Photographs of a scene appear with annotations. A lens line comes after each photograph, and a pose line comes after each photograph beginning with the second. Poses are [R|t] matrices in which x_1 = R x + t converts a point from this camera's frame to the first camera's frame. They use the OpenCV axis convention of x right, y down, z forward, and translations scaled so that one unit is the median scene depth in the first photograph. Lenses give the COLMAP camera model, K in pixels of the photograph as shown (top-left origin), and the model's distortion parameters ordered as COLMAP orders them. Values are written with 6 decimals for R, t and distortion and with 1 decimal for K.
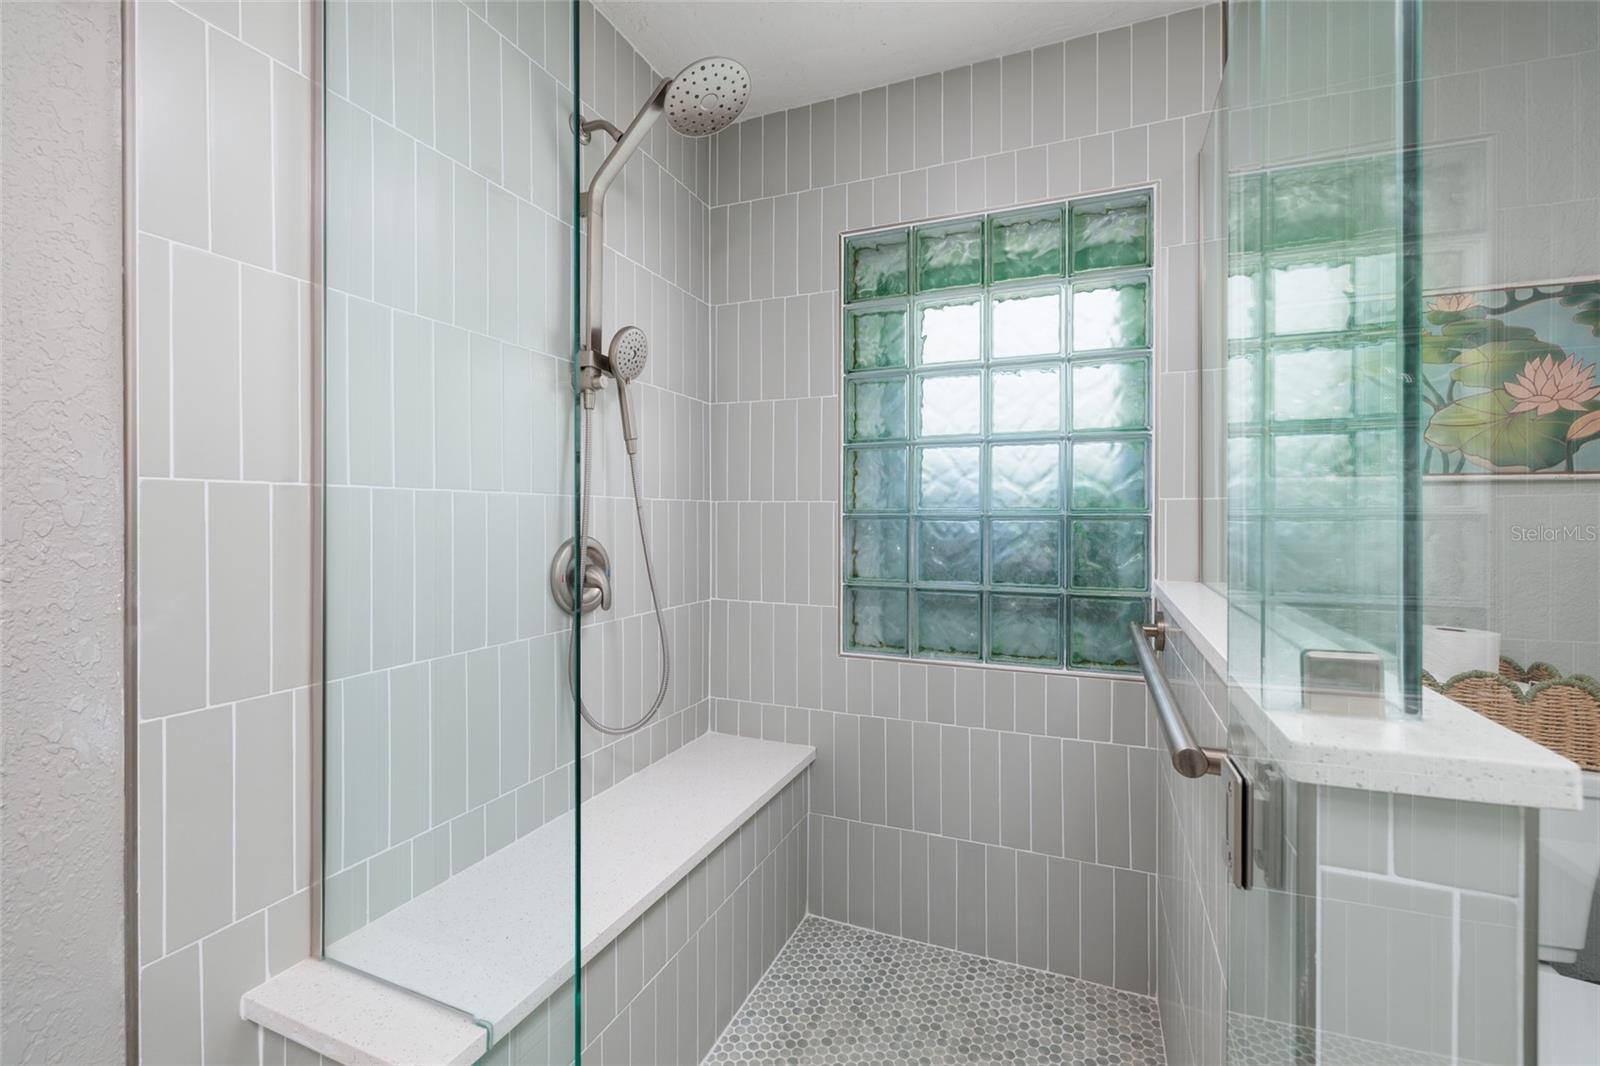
lens RADIAL K [[680.7, 0, 802.9], [0, 680.7, 520.1], [0, 0, 1]] dist [0.002541, 0.000142]
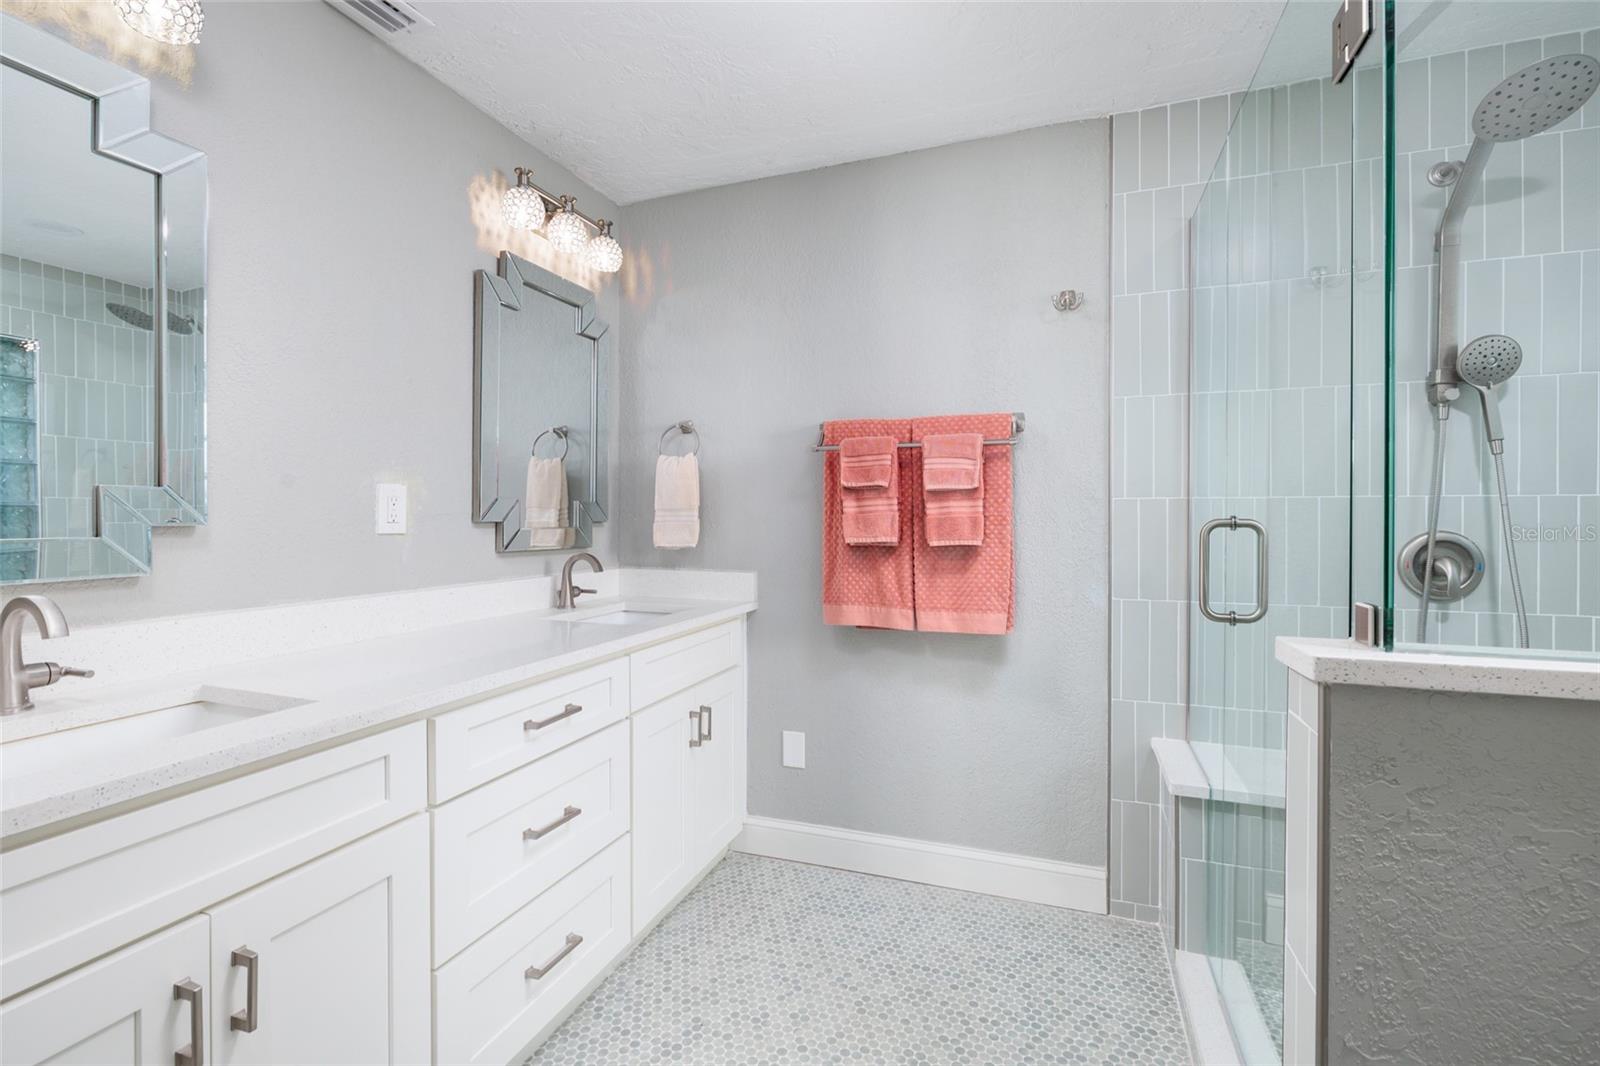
lens RADIAL K [[731.9, 0, 799.9], [0, 731.9, 522.5], [0, 0, 1]] dist [0.000390, 0.000017]
pose [[0.048038, 0.002007, -0.998844, 0.865657], [-0.010658, 0.999942, 0.001496, 0.018483], [0.998789, 0.010573, 0.048056, -0.130955]]
